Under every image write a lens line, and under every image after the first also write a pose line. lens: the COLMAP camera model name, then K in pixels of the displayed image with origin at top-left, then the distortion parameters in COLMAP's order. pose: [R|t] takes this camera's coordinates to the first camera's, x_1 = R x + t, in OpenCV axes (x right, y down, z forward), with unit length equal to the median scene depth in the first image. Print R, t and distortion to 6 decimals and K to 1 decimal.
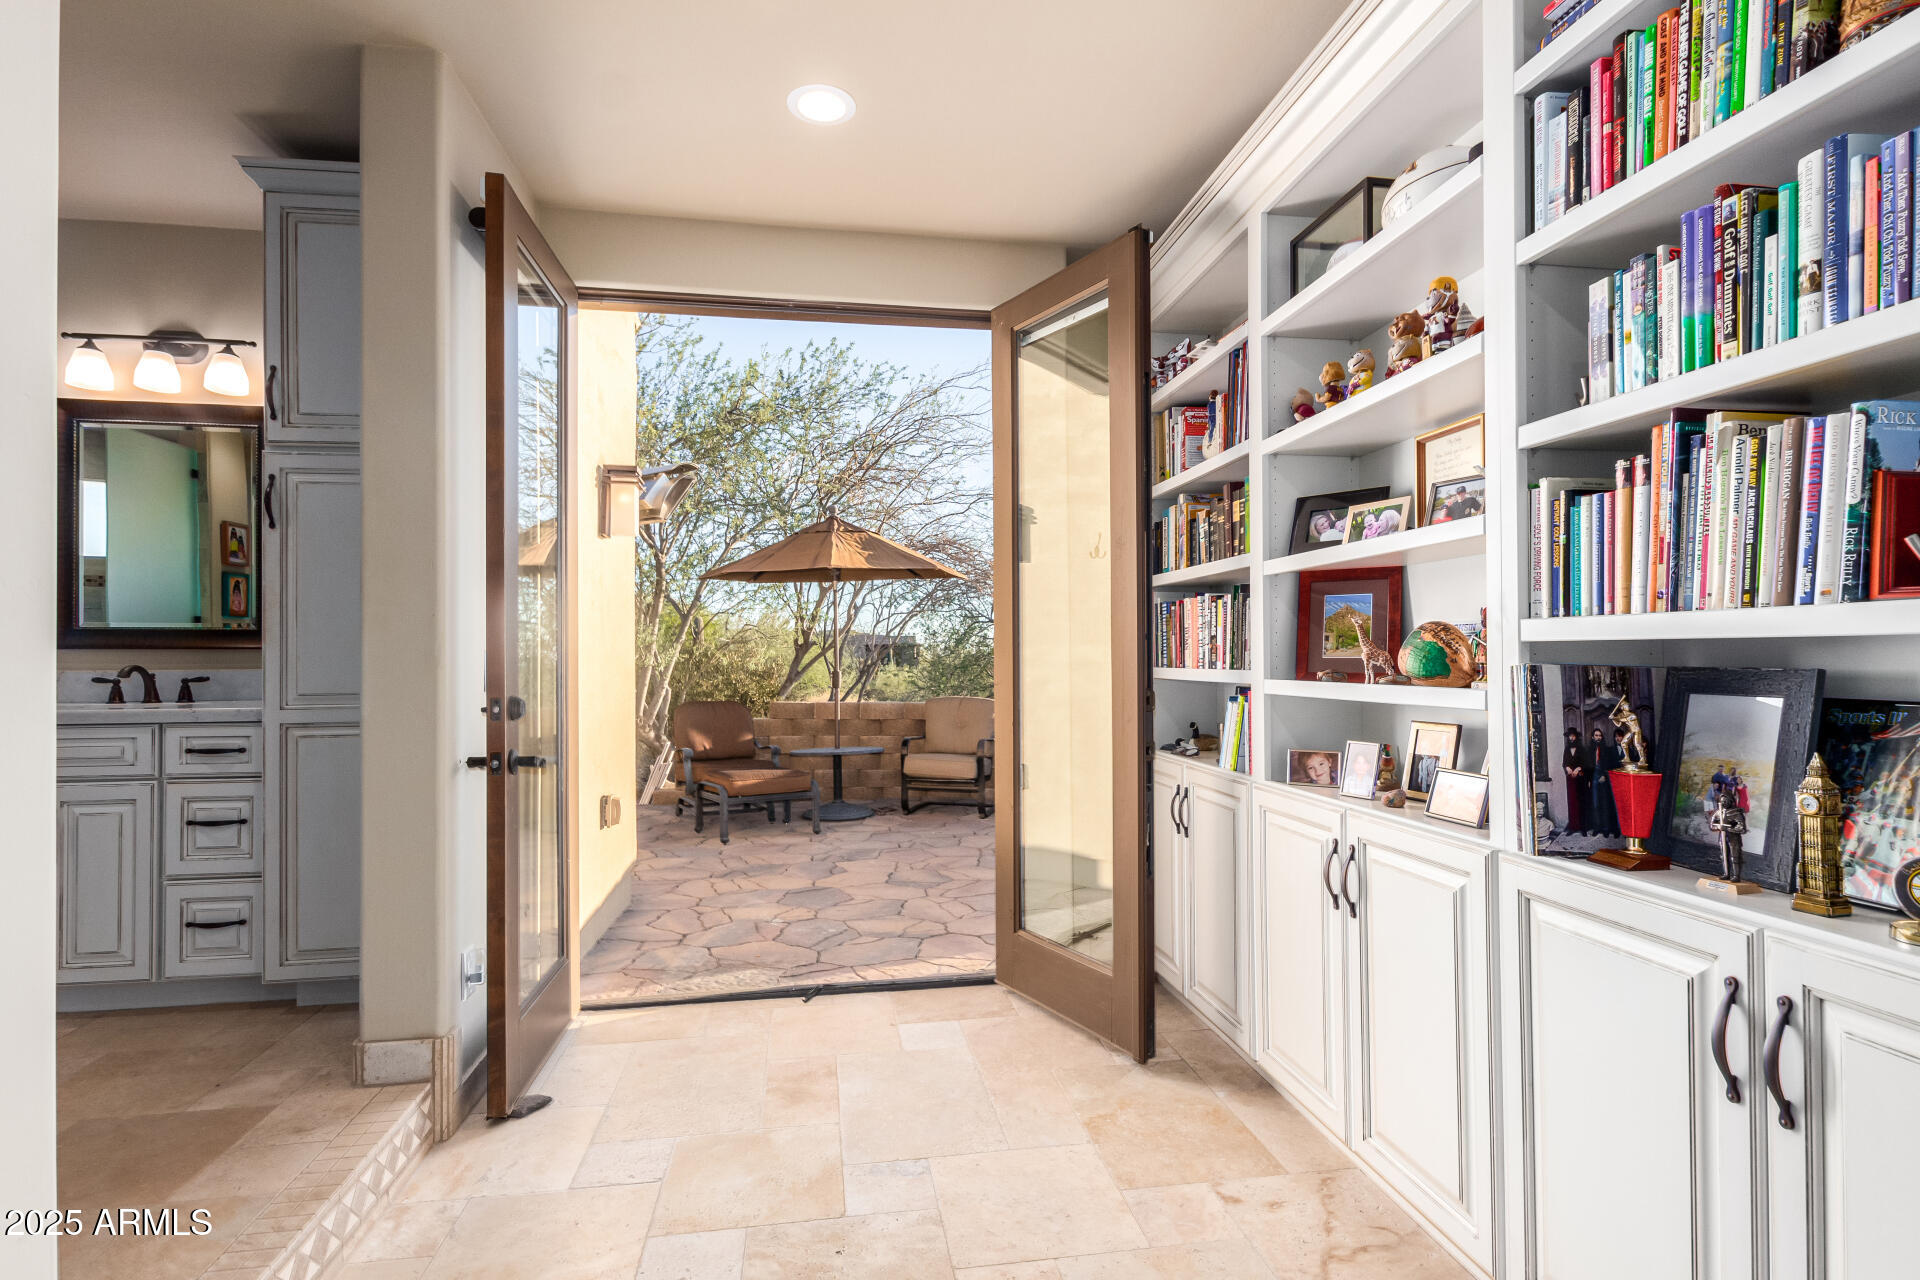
lens RADIAL K [[920.5, 0, 961.7], [0, 920.5, 645.2], [0, 0, 1]] dist [0.002276, -0.000786]
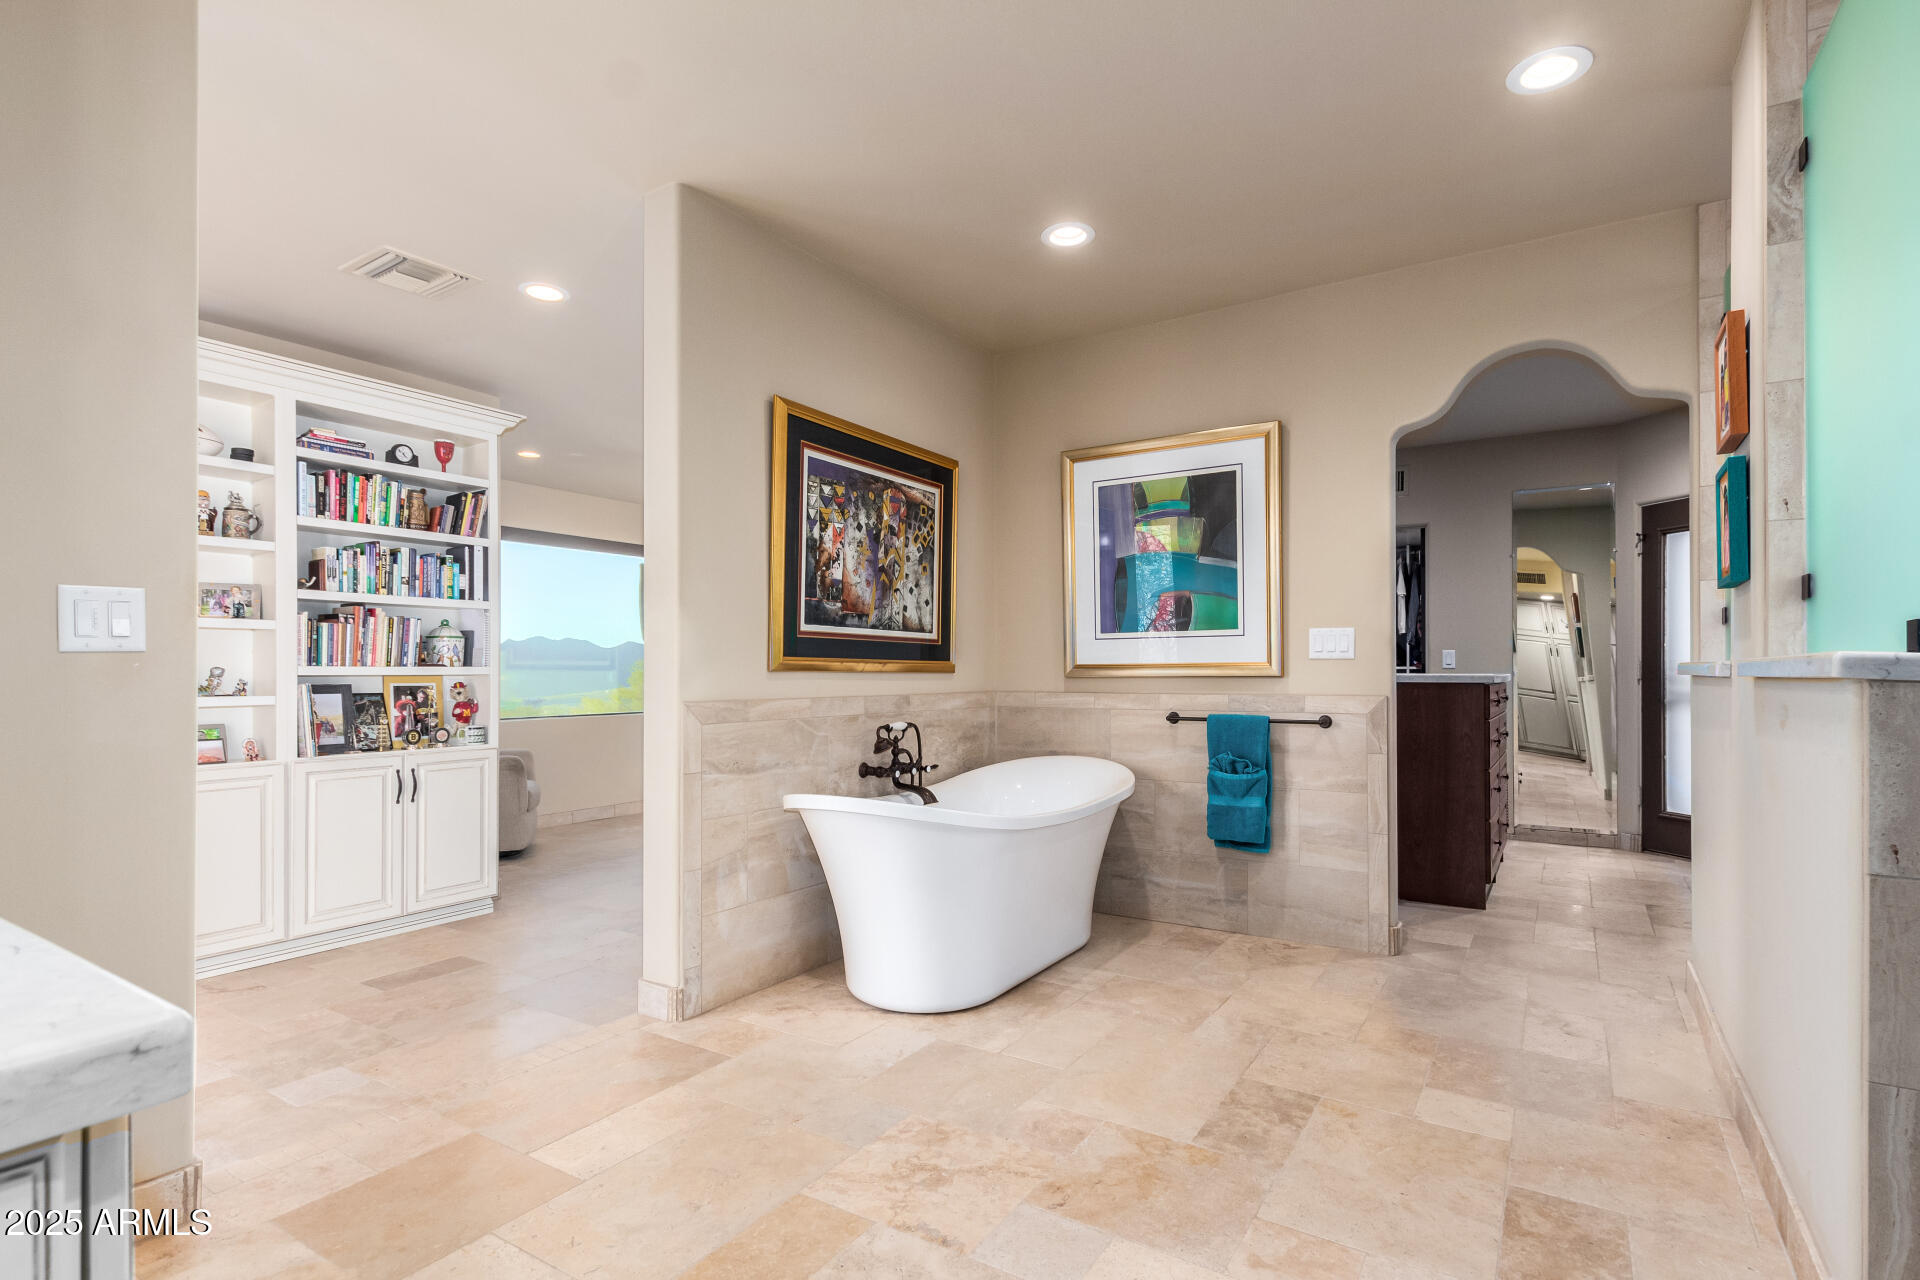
lens RADIAL K [[926.2, 0, 963.3], [0, 926.2, 666.2], [0, 0, 1]] dist [0.000798, -0.000236]
pose [[-0.739637, 0.011101, 0.672914, -2.651849], [-0.000638, 0.999852, -0.017196, 0.015412], [-0.673006, -0.013148, -0.739521, 1.794755]]
